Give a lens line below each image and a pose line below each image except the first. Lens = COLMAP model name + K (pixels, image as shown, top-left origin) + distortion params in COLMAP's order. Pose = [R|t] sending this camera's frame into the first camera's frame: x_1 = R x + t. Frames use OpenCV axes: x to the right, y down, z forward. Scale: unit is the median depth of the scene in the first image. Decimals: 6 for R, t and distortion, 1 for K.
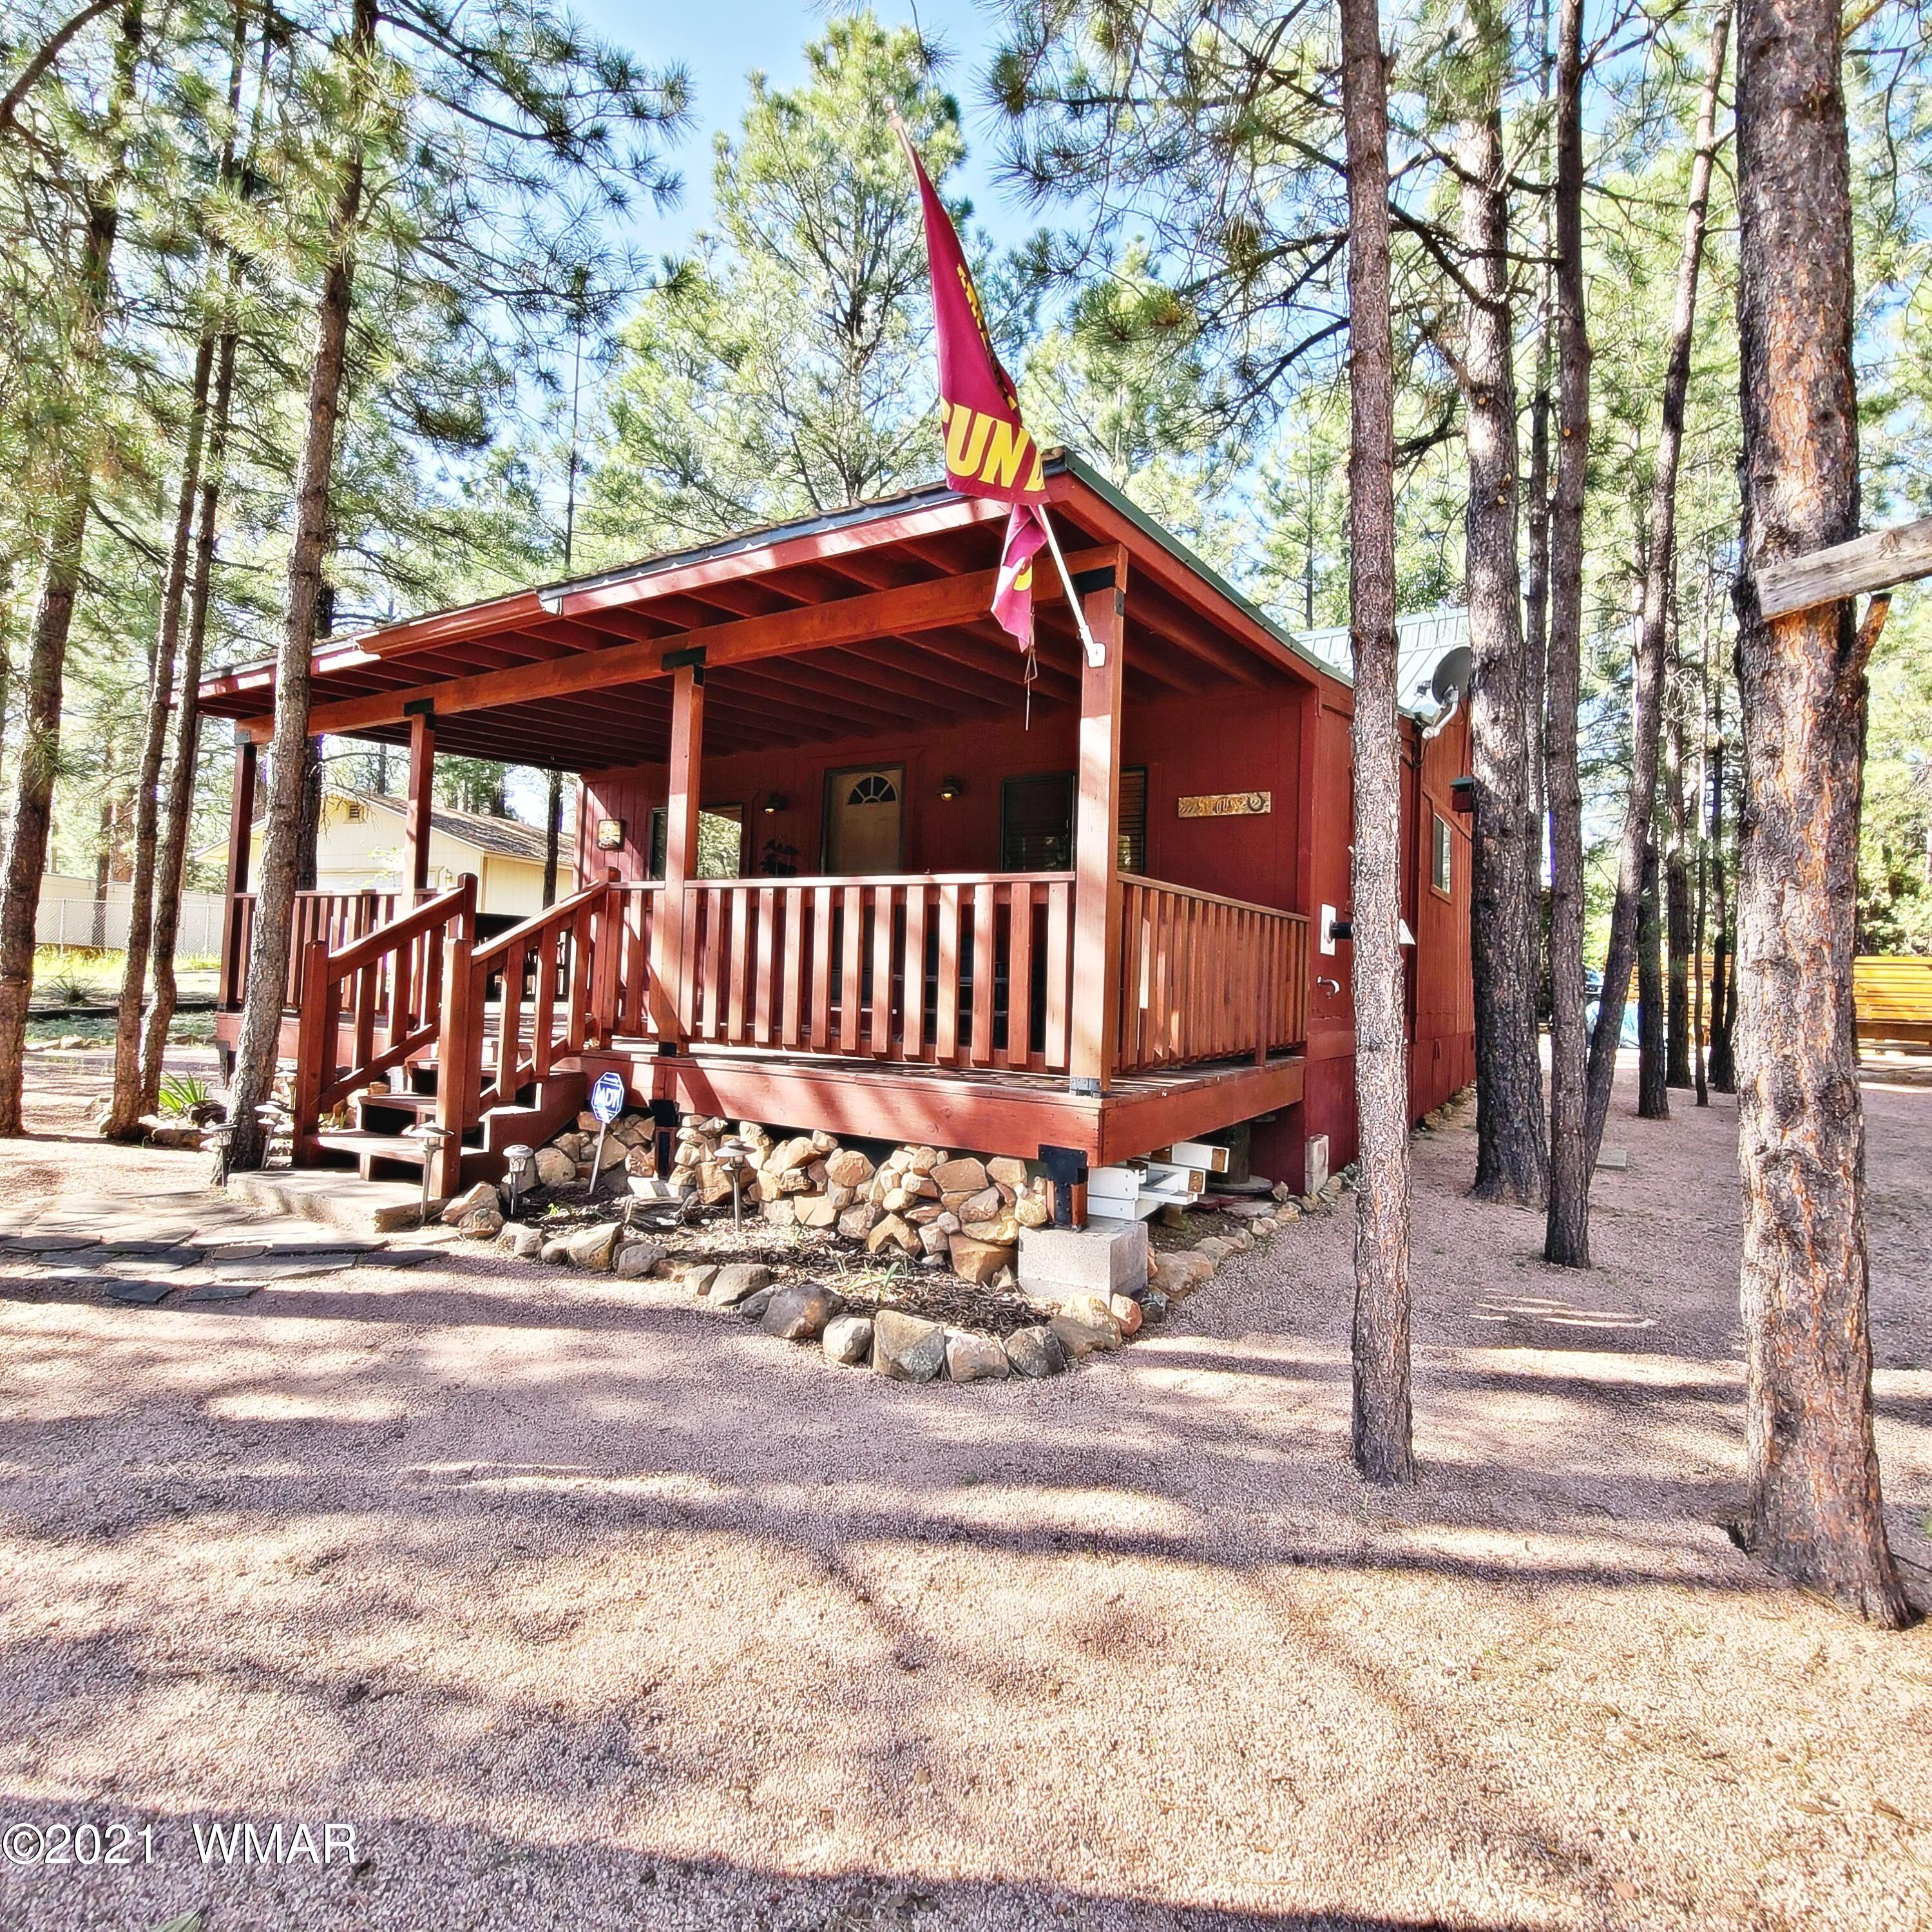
lens RADIAL K [[1060.5, 0, 978.1], [0, 1060.5, 947.8], [0, 0, 1]] dist [-0.000131, -0.000985]
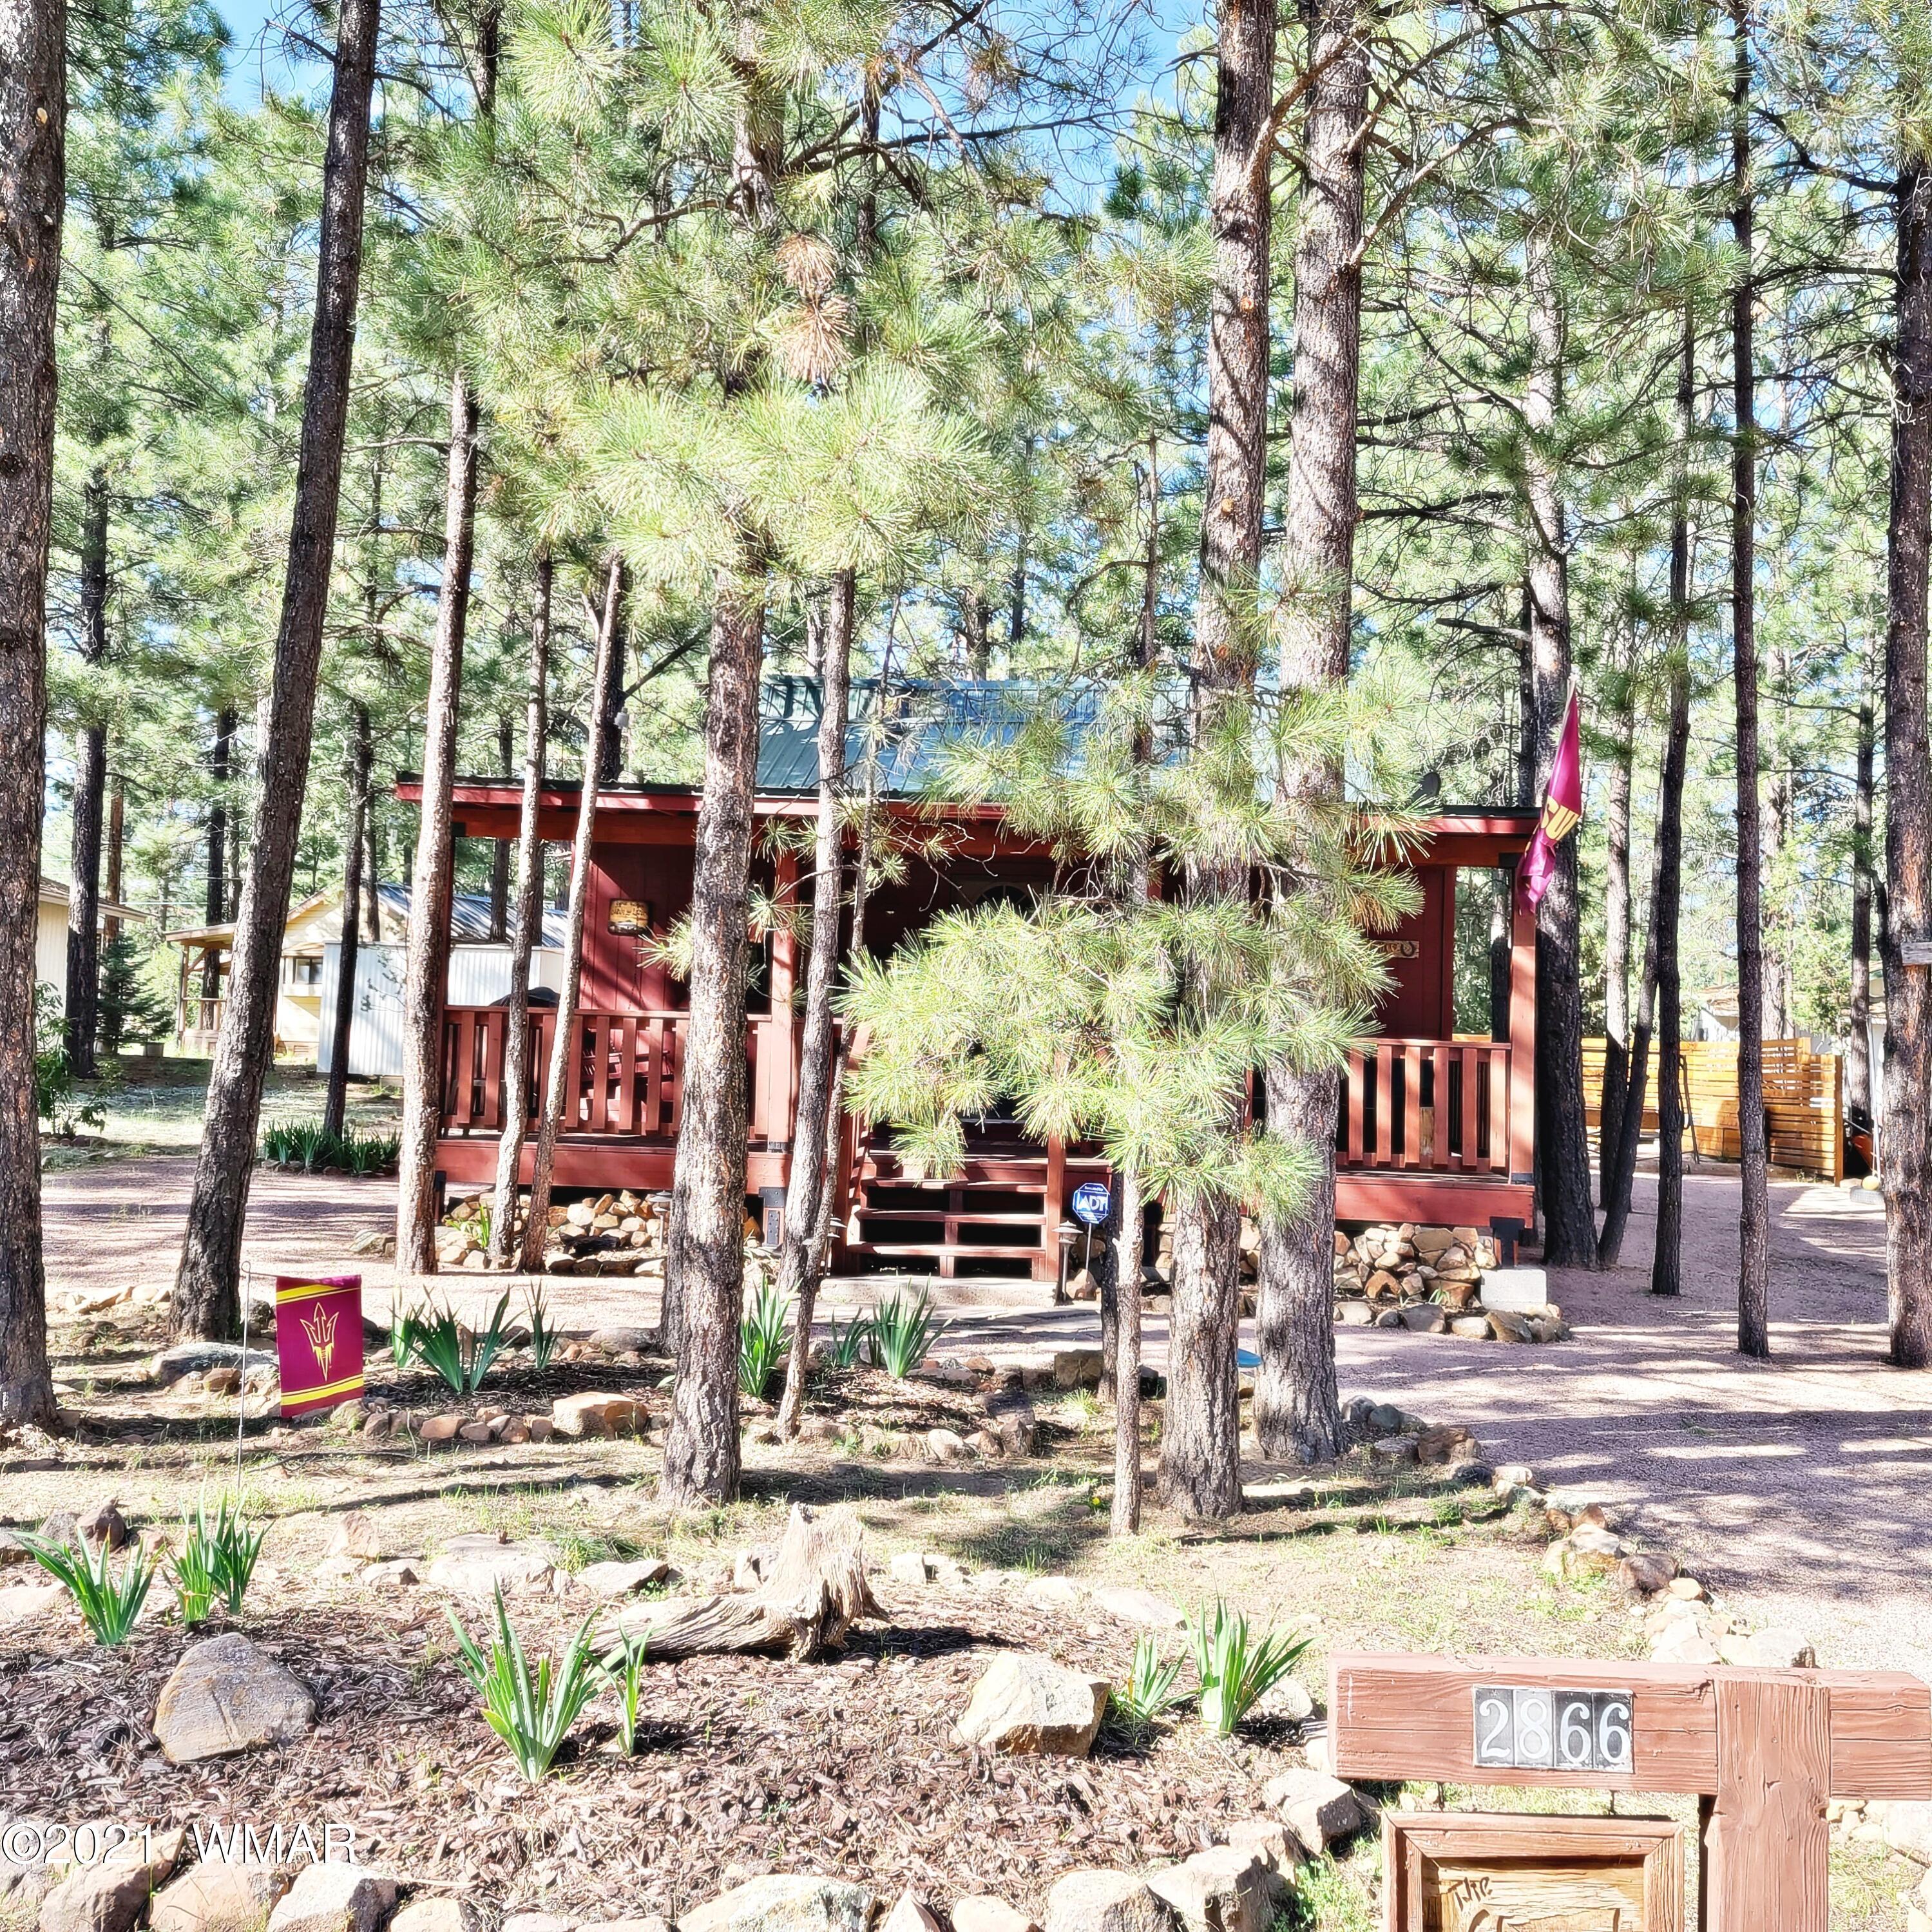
lens RADIAL K [[1883.2, 0, 978.1], [0, 1883.2, 959.3], [0, 0, 1]] dist [0.043157, -0.021590]
pose [[0.891910, 0.023238, 0.451616, -1.561851], [-0.020046, 0.999729, -0.011852, -0.121405], [-0.451769, 0.001518, 0.892134, -0.955477]]
